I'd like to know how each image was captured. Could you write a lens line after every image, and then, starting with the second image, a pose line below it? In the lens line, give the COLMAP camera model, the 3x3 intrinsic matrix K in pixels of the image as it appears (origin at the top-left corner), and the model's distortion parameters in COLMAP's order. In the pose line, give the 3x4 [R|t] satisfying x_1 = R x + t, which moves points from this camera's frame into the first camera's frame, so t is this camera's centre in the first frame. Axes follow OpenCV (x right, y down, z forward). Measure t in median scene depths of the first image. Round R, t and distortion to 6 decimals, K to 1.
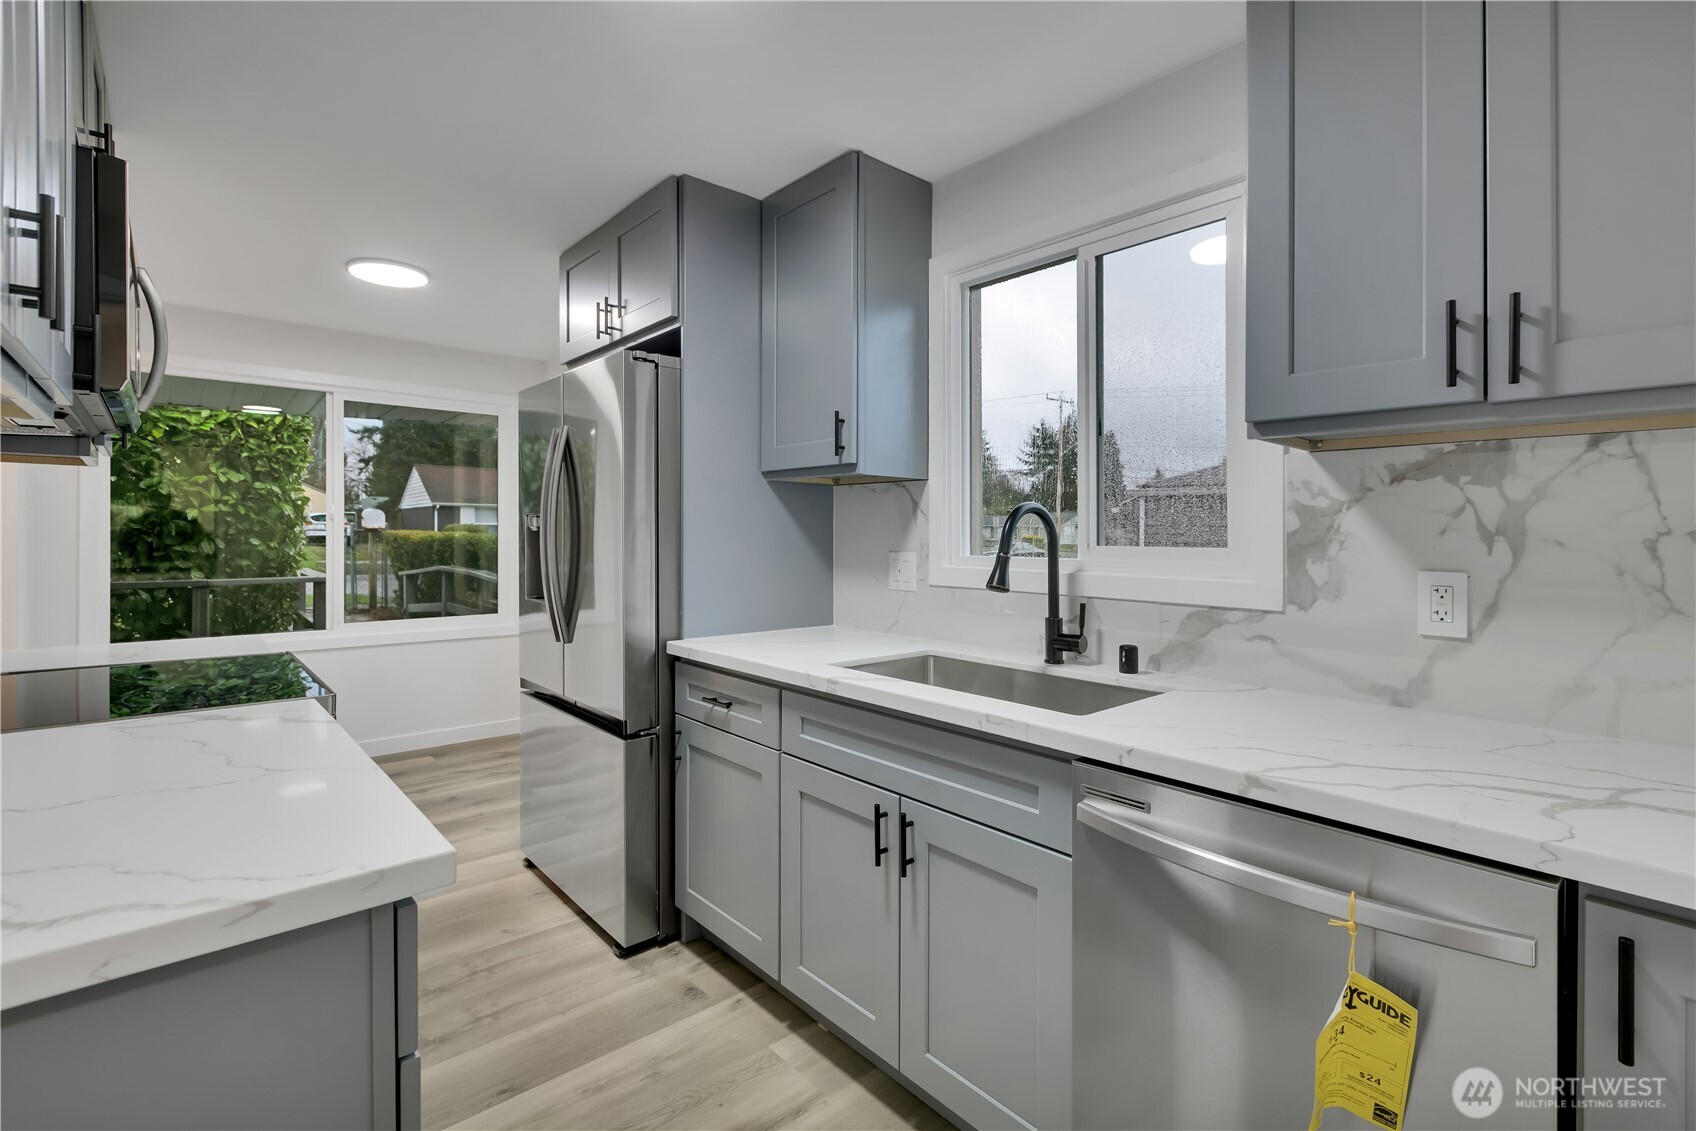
lens RADIAL K [[812.4, 0, 852.9], [0, 812.4, 543.5], [0, 0, 1]] dist [0.002240, 0.000585]
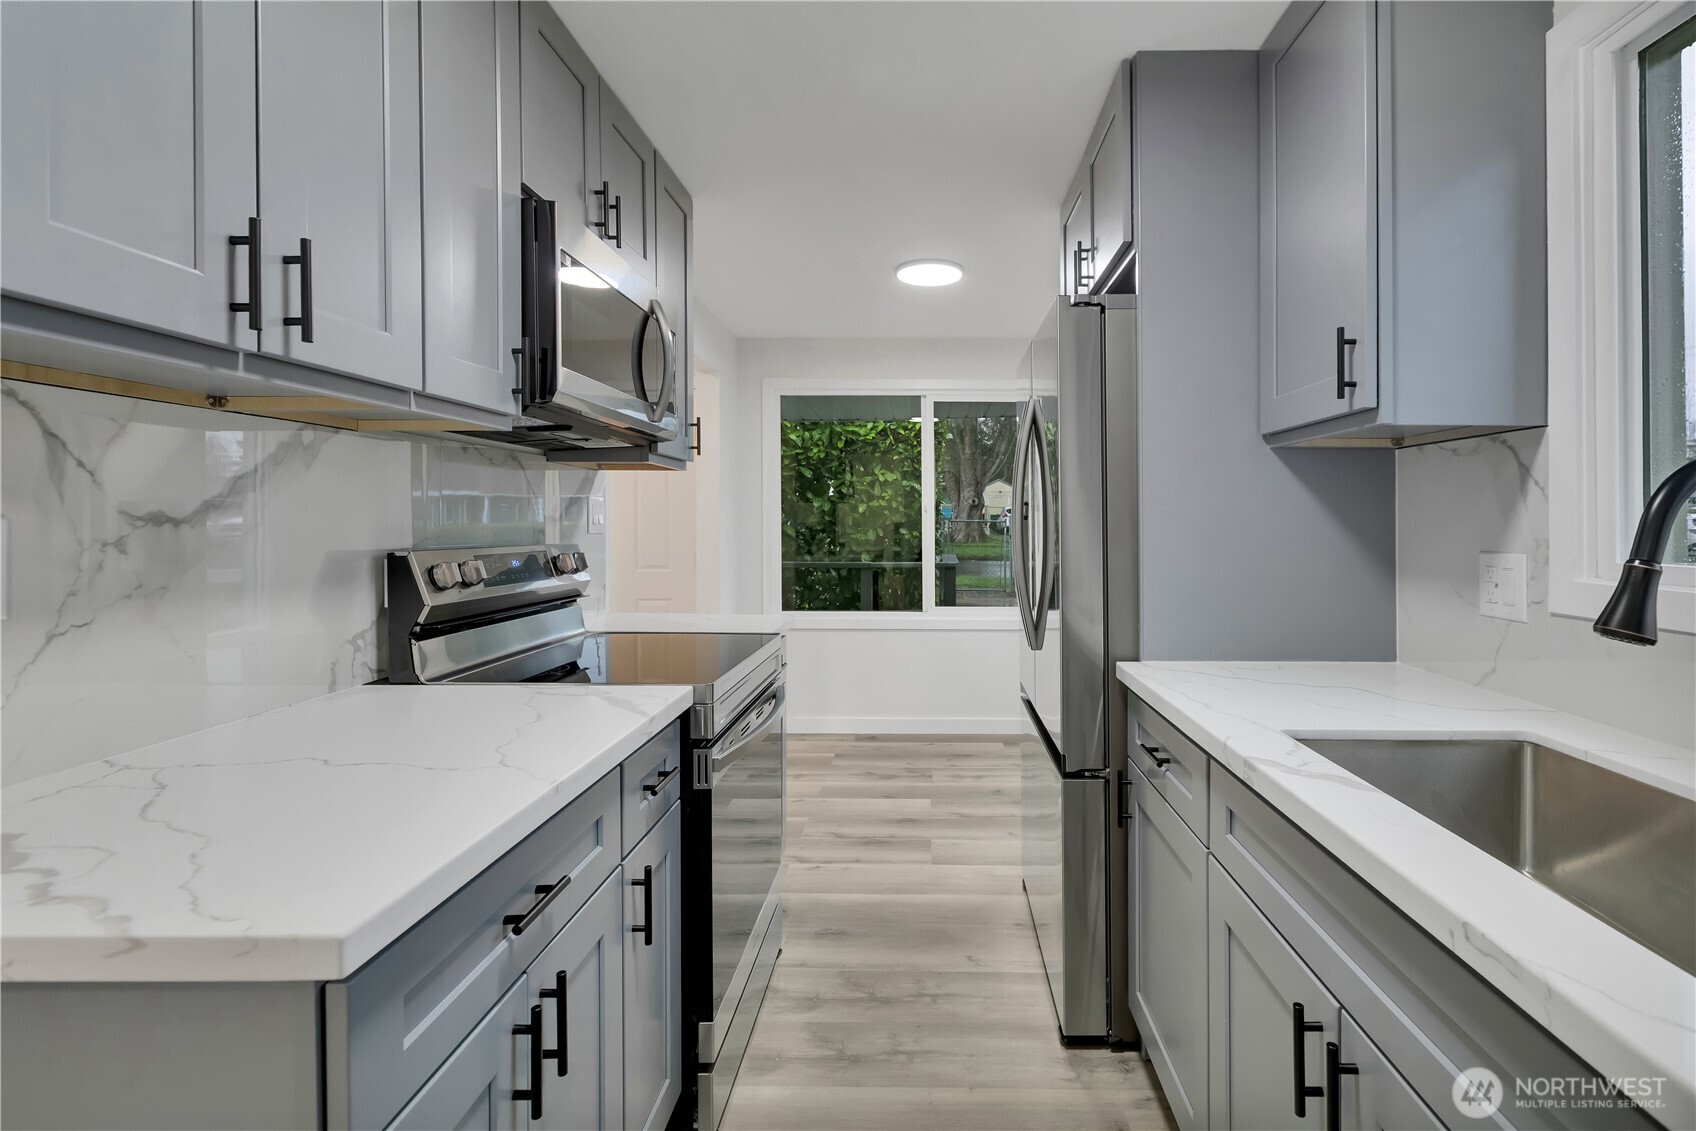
lens RADIAL K [[826.6, 0, 884.1], [0, 826.6, 528.3], [0, 0, 1]] dist [0.000338, 0.001443]
pose [[0.735076, 0.001831, -0.677983, 0.136729], [-0.006585, 0.999968, -0.004438, -0.001848], [0.677953, 0.007727, 0.735064, 0.255085]]
